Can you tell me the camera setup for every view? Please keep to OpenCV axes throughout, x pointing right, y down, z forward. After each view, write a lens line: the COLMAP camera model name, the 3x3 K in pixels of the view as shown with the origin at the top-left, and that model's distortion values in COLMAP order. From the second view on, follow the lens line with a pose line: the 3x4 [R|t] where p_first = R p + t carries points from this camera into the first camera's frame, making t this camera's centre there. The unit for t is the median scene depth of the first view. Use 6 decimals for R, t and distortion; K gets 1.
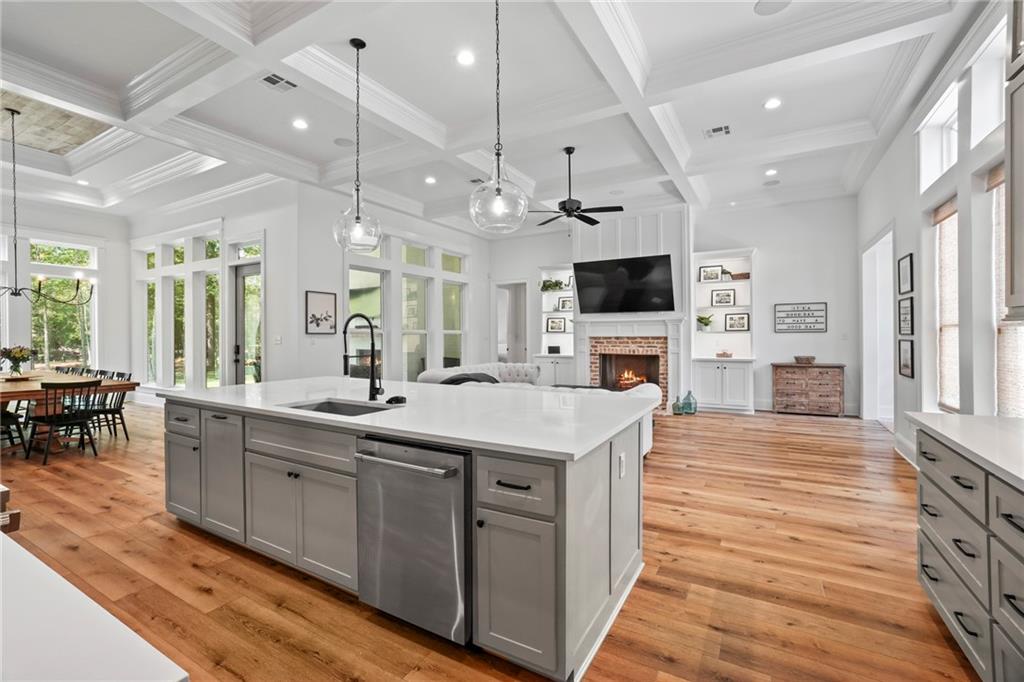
lens RADIAL K [[445.7, 0, 512.0], [0, 445.7, 341.0], [0, 0, 1]] dist [0.000602, 0.000257]
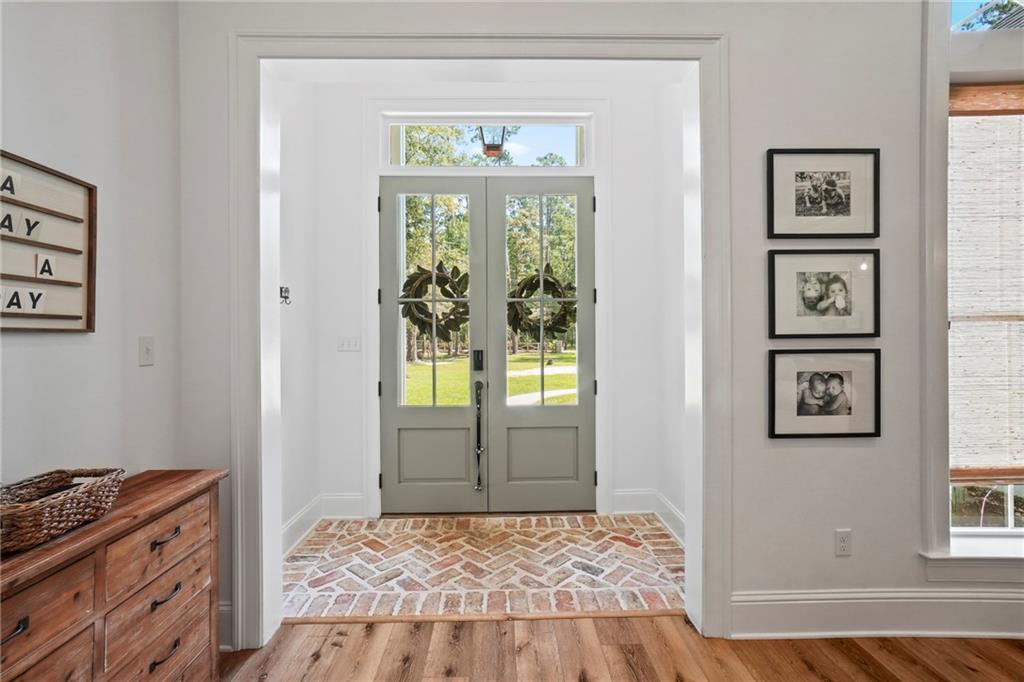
lens RADIAL K [[445.7, 0, 512.0], [0, 445.7, 341.0], [0, 0, 1]] dist [0.000602, 0.000257]
pose [[-0.513693, 0.002689, 0.857970, 0.391767], [0.014013, 0.999888, 0.005256, -0.013462], [-0.857860, 0.014722, -0.513673, 0.845106]]
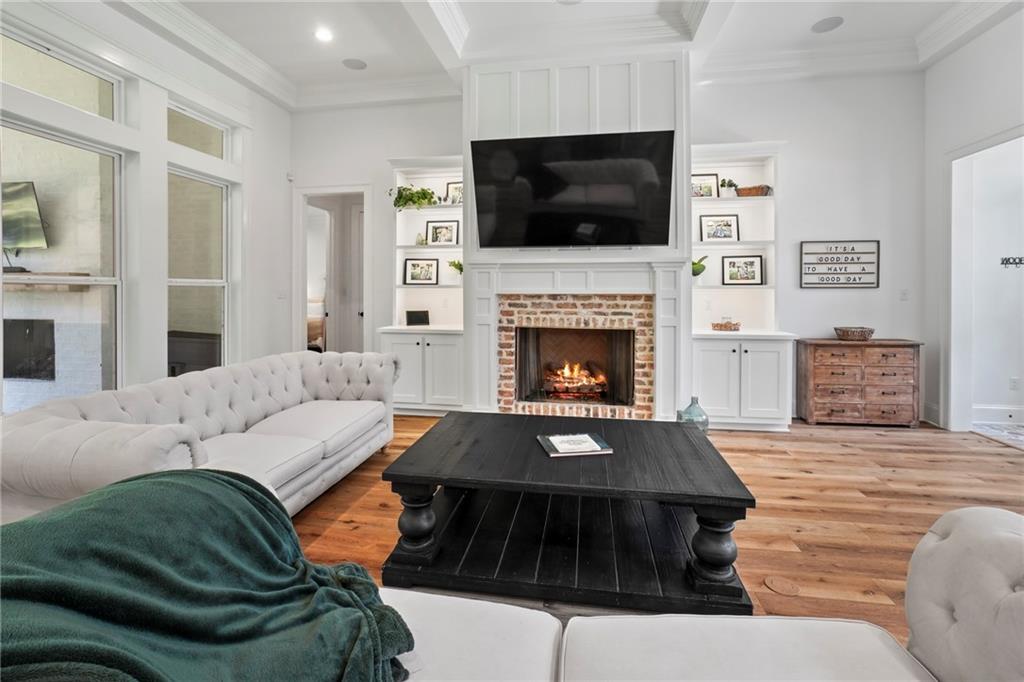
lens RADIAL K [[462.2, 0, 511.8], [0, 462.2, 293.0], [0, 0, 1]] dist [-0.026000, 0.000077]
pose [[0.933614, 0.003936, 0.358258, 0.000921], [-0.001058, 0.999966, -0.008230, -0.006669], [-0.358278, 0.007304, 0.933586, 0.531369]]
